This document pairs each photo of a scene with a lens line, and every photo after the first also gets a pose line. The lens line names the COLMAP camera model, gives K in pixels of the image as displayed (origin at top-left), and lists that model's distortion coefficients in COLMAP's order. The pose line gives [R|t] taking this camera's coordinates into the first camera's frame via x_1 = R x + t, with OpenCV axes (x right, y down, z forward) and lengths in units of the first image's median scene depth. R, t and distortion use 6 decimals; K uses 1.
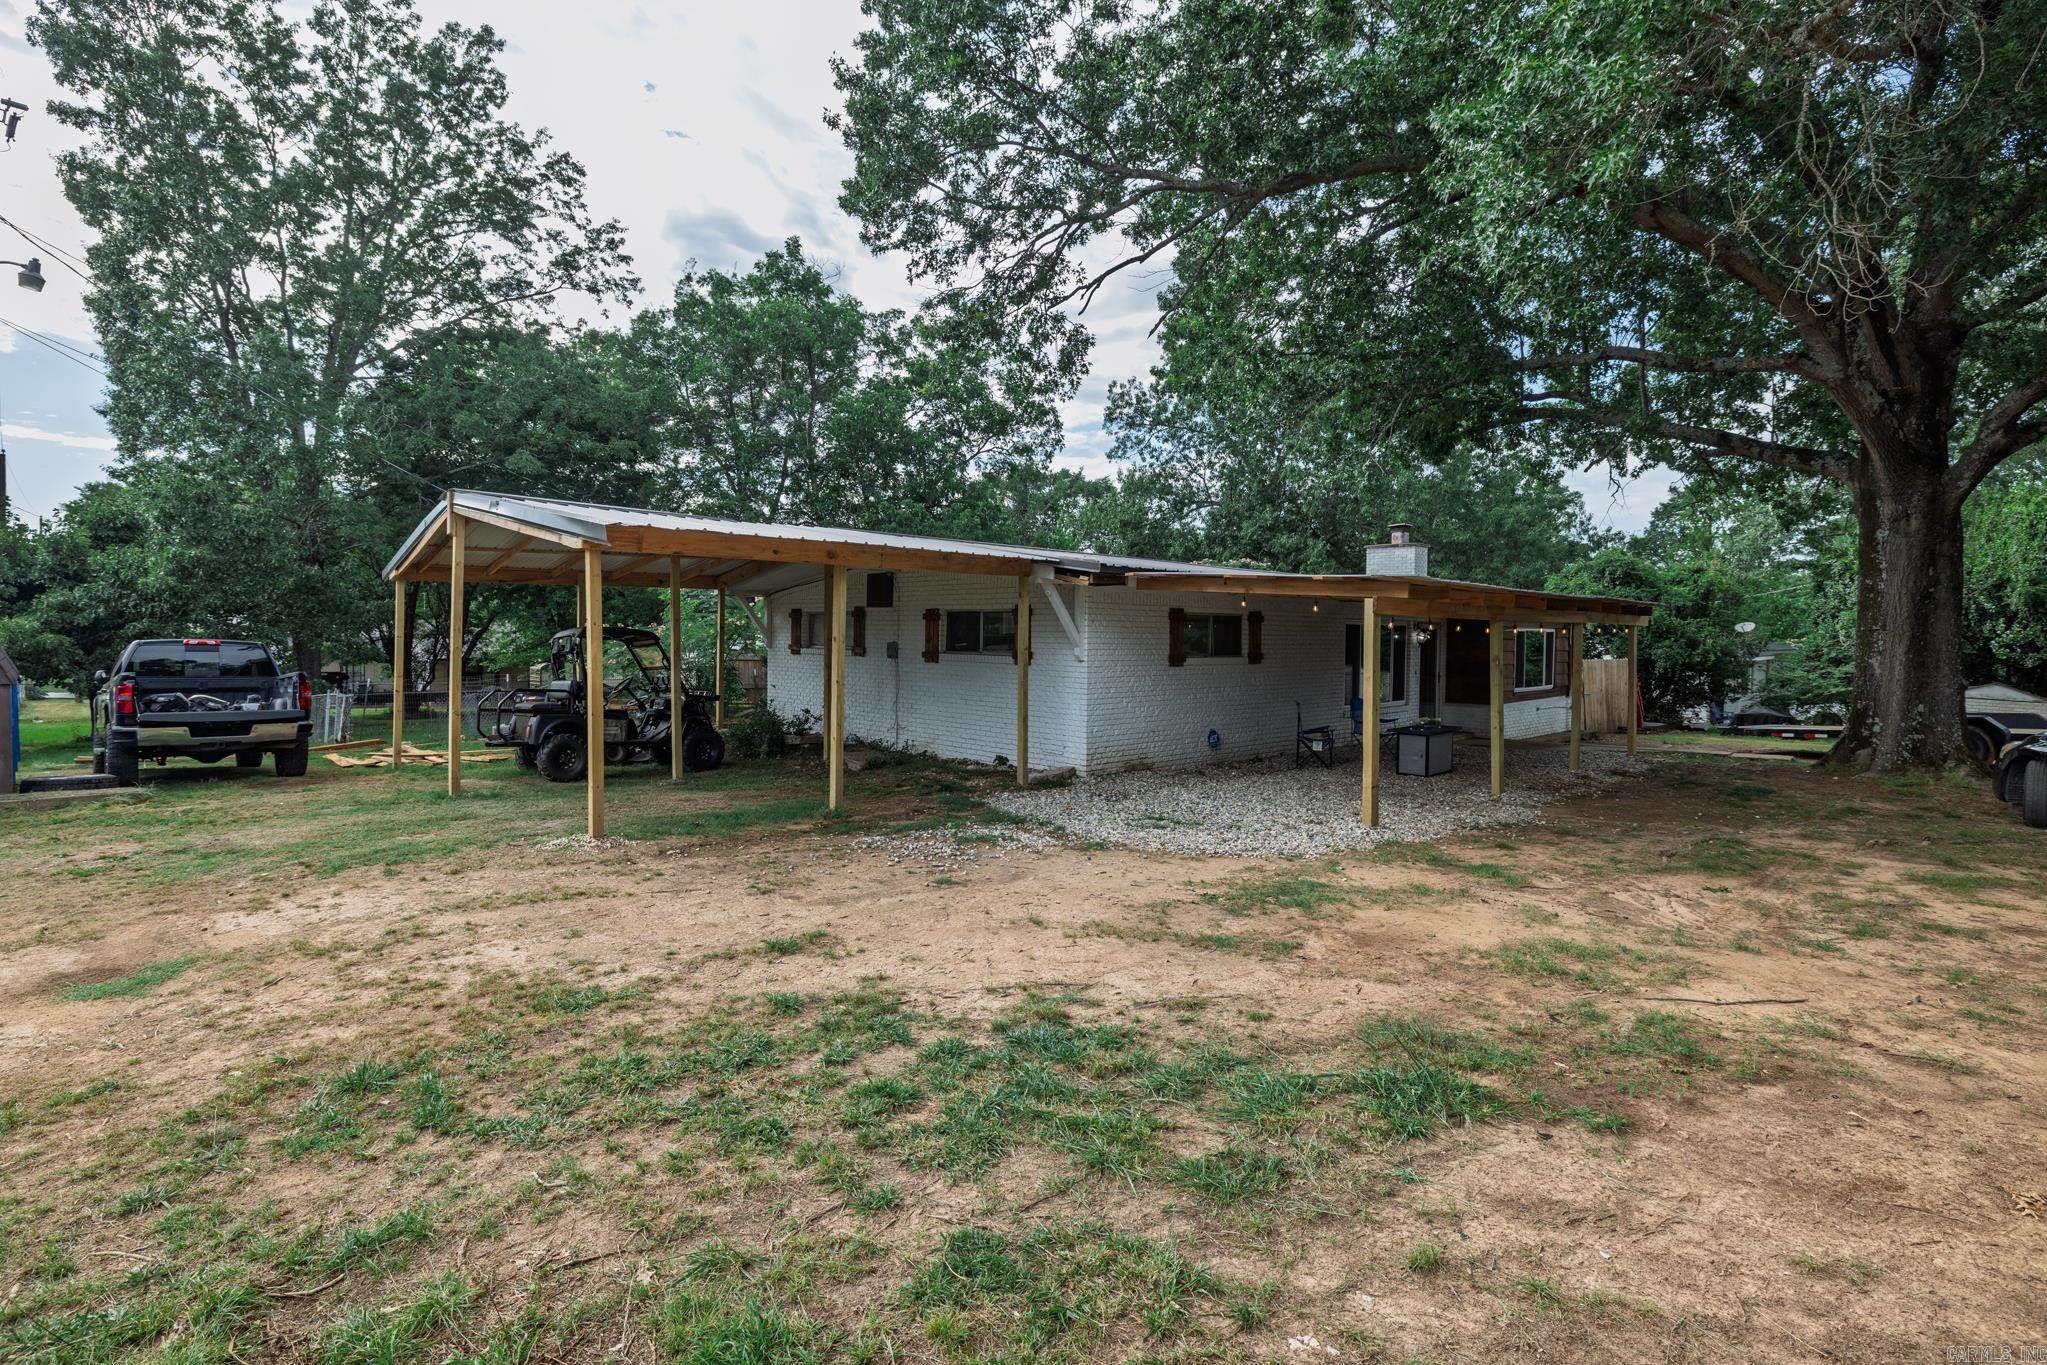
lens RADIAL K [[936.0, 0, 1016.2], [0, 936.0, 650.6], [0, 0, 1]] dist [-0.002691, -0.000416]
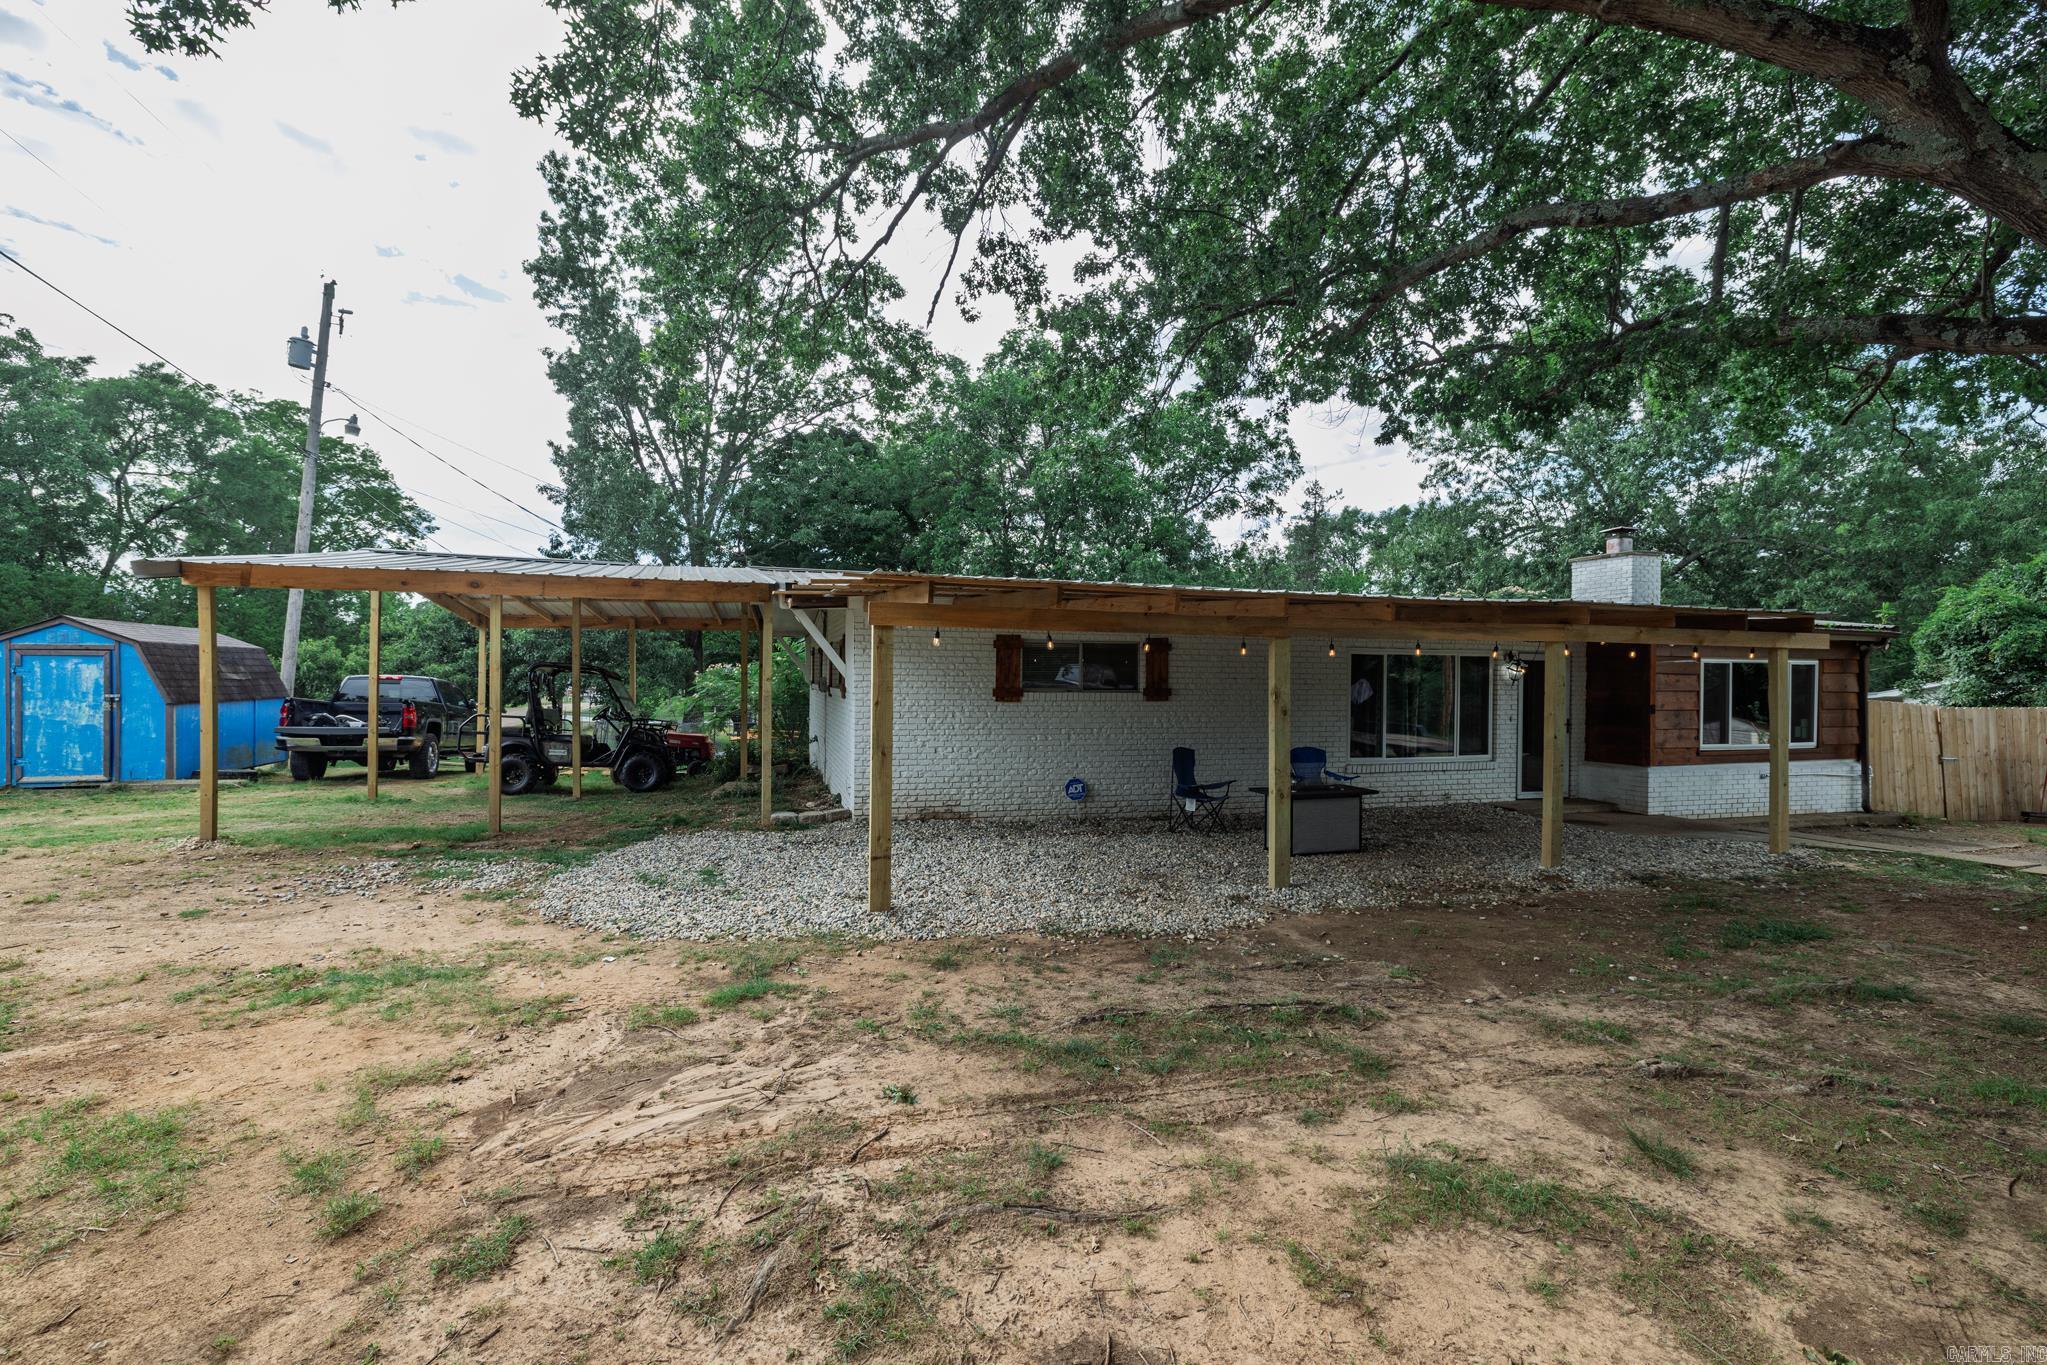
lens RADIAL K [[870.5, 0, 1017.0], [0, 870.5, 671.4], [0, 0, 1]] dist [-0.000684, 0.000216]
pose [[0.896714, -0.005546, -0.442576, 0.351733], [-0.008666, 0.999510, -0.030084, 0.008908], [0.442526, 0.030812, 0.896226, 0.187420]]
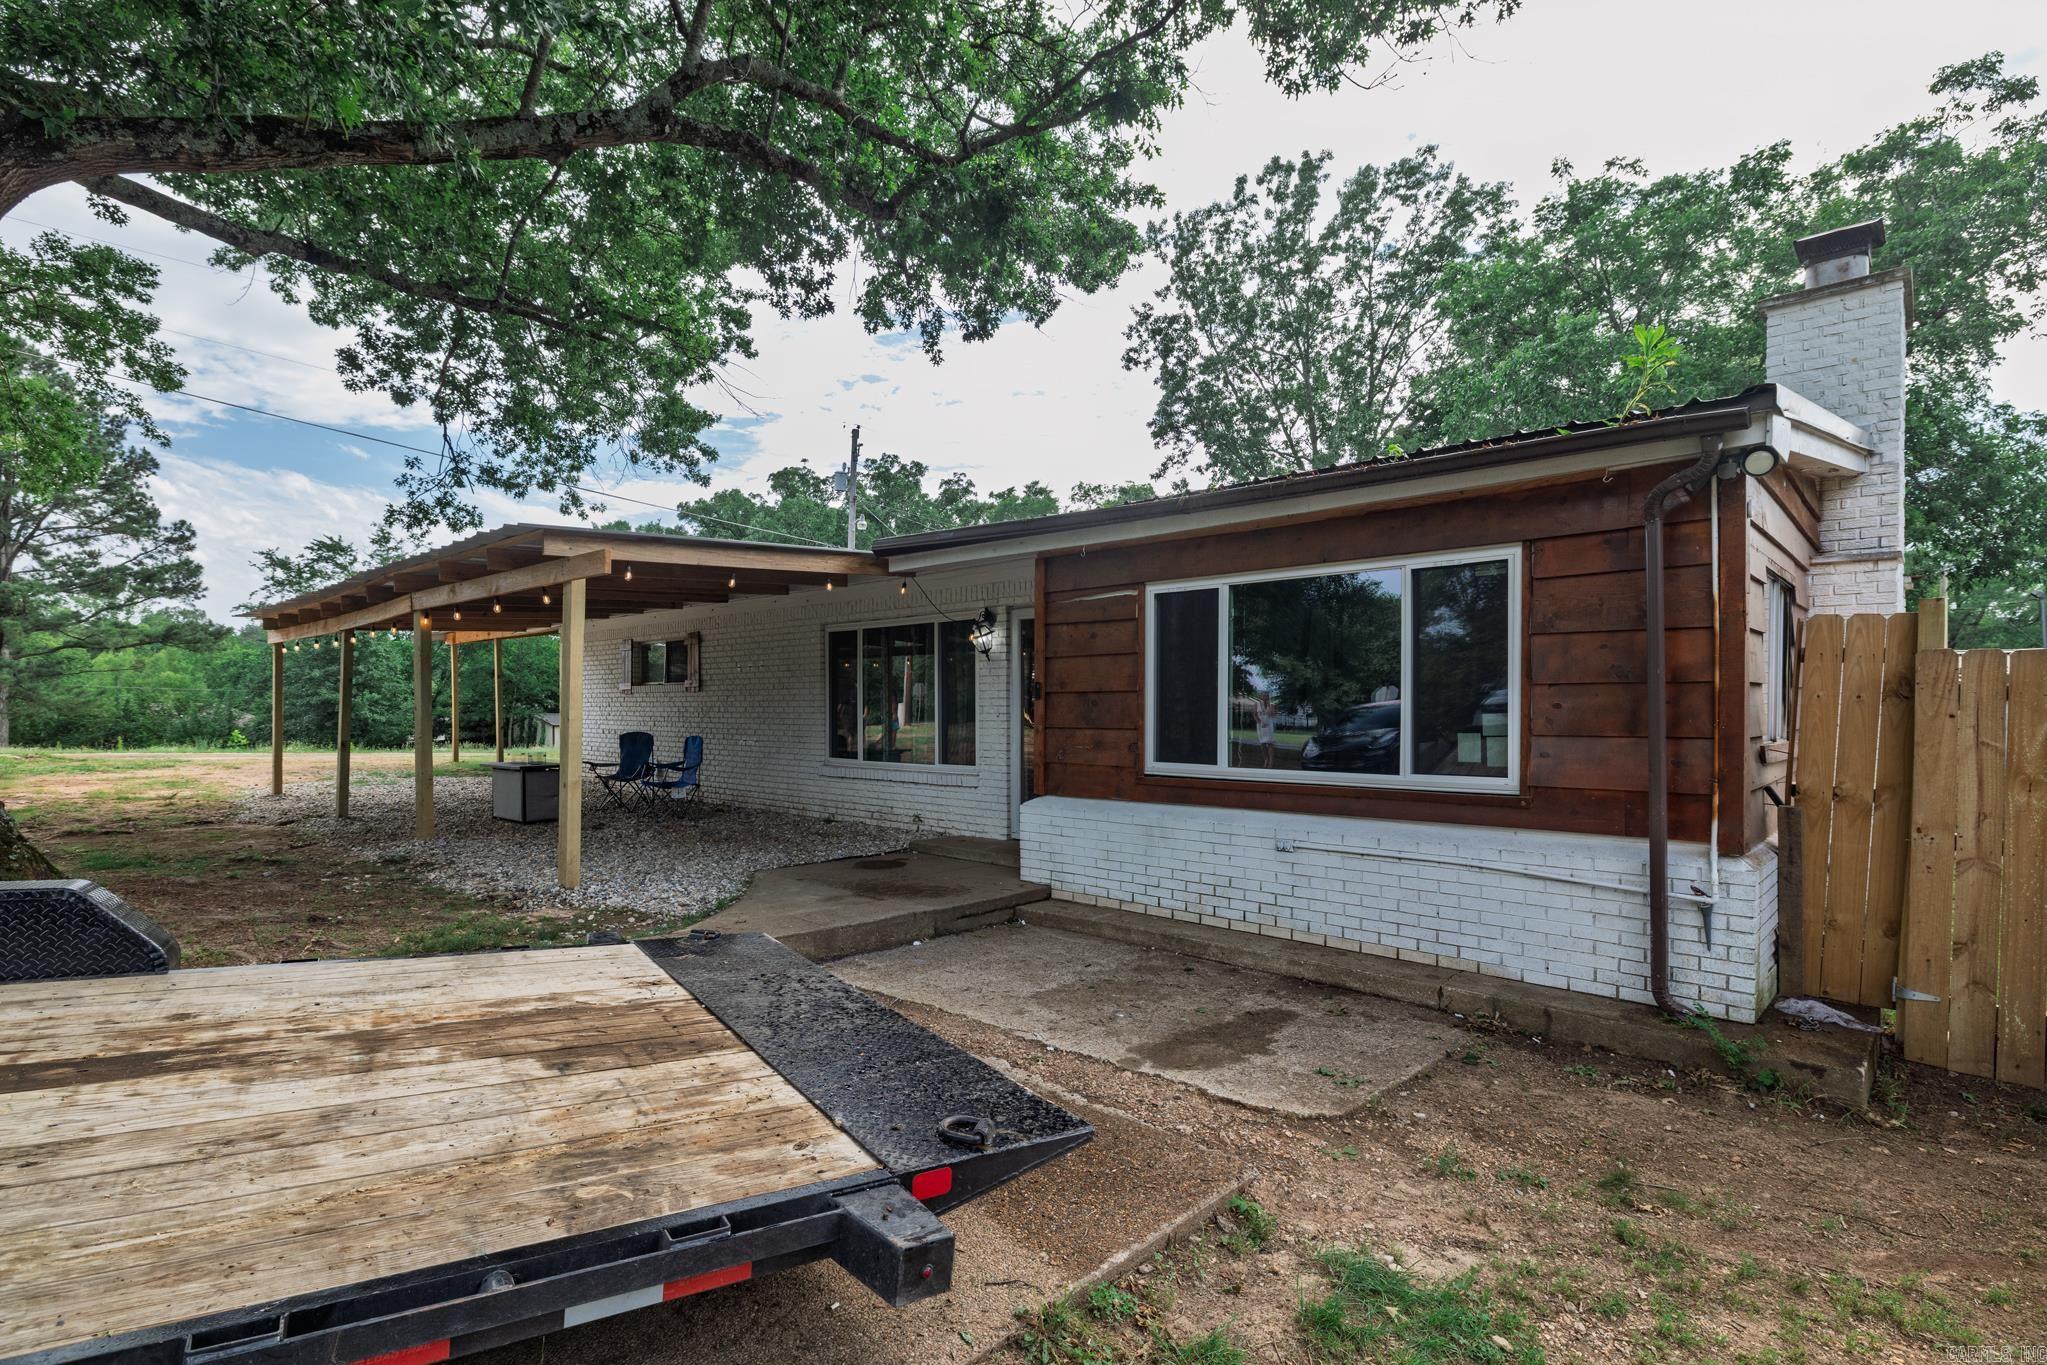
lens RADIAL K [[982.8, 0, 1024.8], [0, 982.8, 718.9], [0, 0, 1]] dist [-0.000888, -0.000113]
pose [[0.061931, -0.001616, -0.998079, 0.857650], [-0.025608, 0.999667, -0.003207, 0.025490], [0.997752, 0.025757, 0.061869, 0.902991]]
